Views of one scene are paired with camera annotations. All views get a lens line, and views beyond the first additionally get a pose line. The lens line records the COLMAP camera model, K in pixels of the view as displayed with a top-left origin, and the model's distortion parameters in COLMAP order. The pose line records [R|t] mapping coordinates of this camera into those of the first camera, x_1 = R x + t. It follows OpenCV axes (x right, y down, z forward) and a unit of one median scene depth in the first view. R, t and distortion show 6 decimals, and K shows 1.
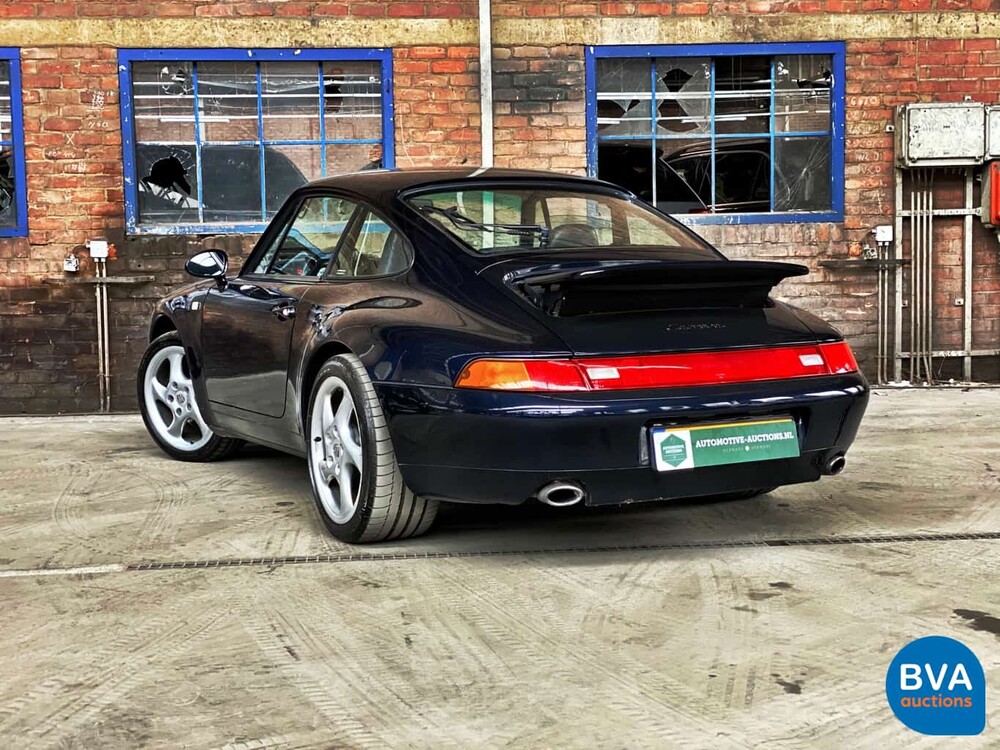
lens RADIAL K [[1473.8, 0, 502.3], [0, 1473.8, 353.1], [0, 0, 1]] dist [0.129829, 0.000000]
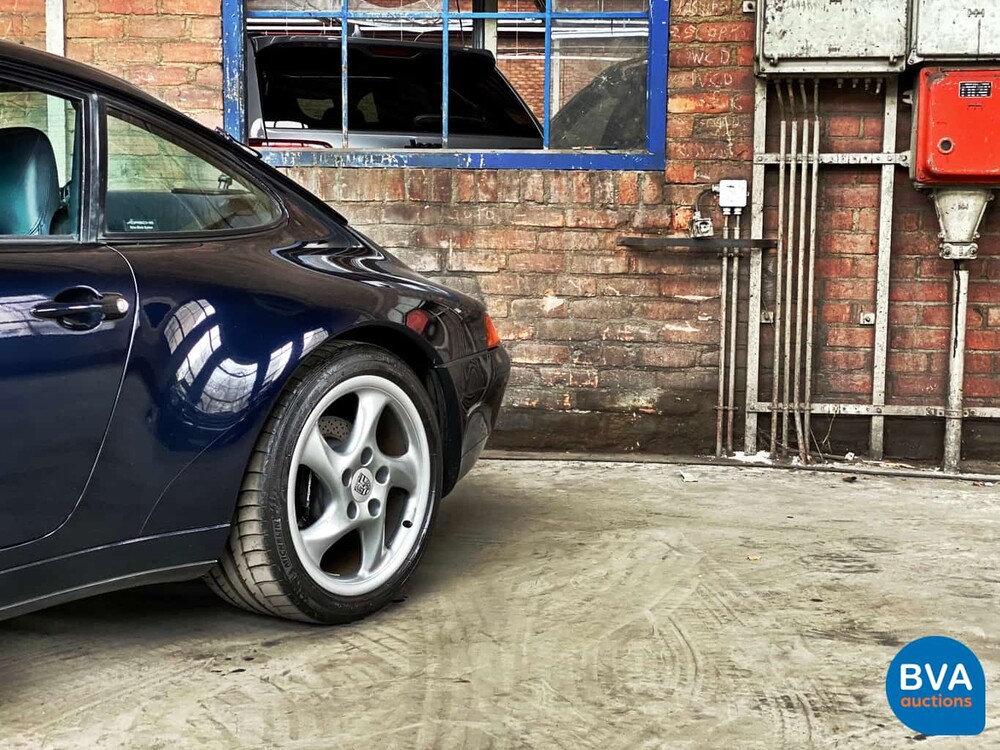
lens RADIAL K [[1473.8, 0, 496.3], [0, 1473.8, 346.5], [0, 0, 1]] dist [0.129829, 0.000000]
pose [[0.985045, 0.048101, -0.165445, 0.273487], [-0.044293, 0.998664, 0.026632, -0.034008], [0.166505, -0.018906, 0.985859, 0.439910]]
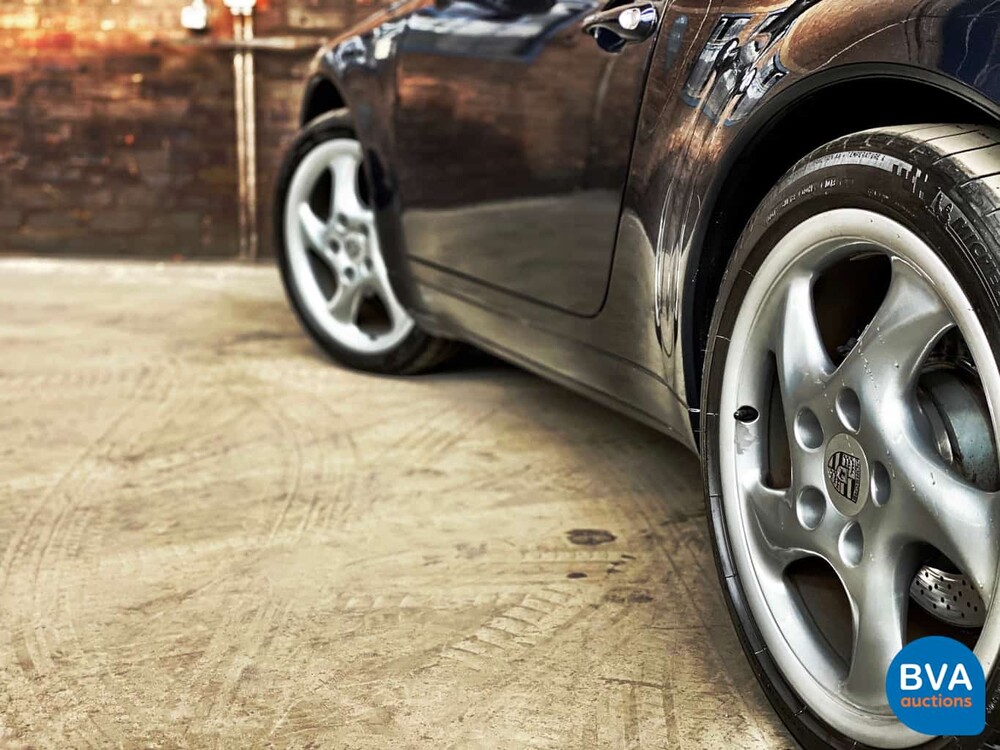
lens RADIAL K [[1491.8, 0, 480.9], [0, 1491.8, 333.1], [0, 0, 1]] dist [0.138707, 0.000000]
pose [[0.988254, 0.043462, -0.146511, -0.076977], [-0.029680, 0.995037, 0.094977, 0.007841], [0.149912, -0.089513, 0.984639, 0.393362]]
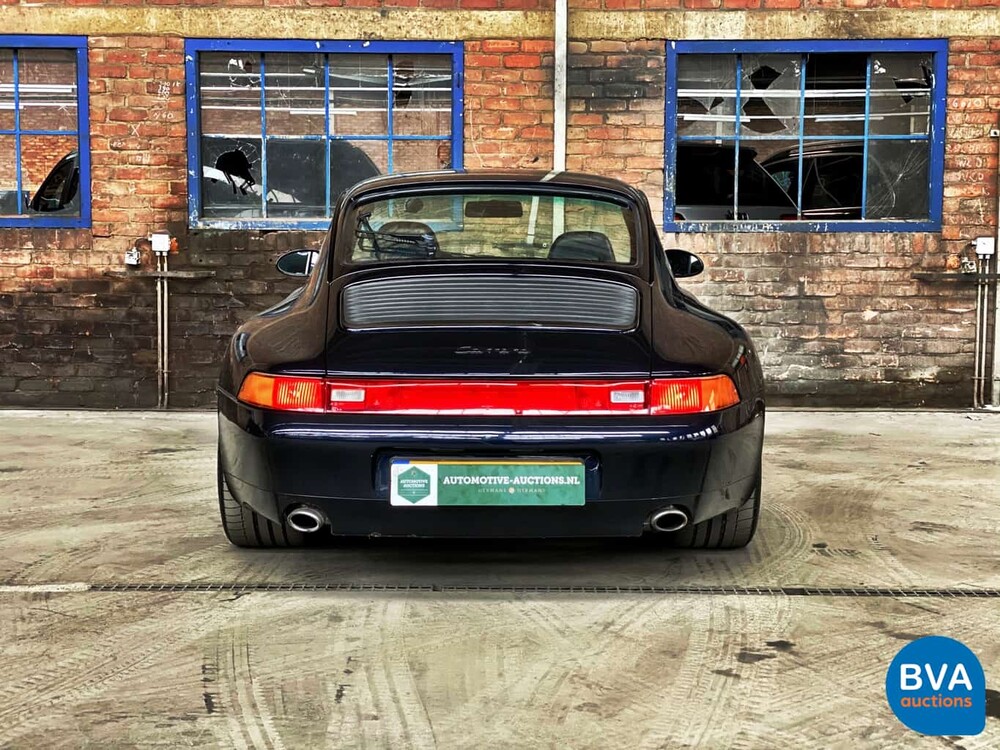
lens RADIAL K [[1473.8, 0, 507.7], [0, 1473.8, 352.9], [0, 0, 1]] dist [0.129829, 0.000000]
pose [[0.995517, 0.031439, -0.089201, 0.046448], [-0.031167, 0.999504, 0.004442, -0.008534], [0.089296, -0.001642, 0.996004, 0.044088]]
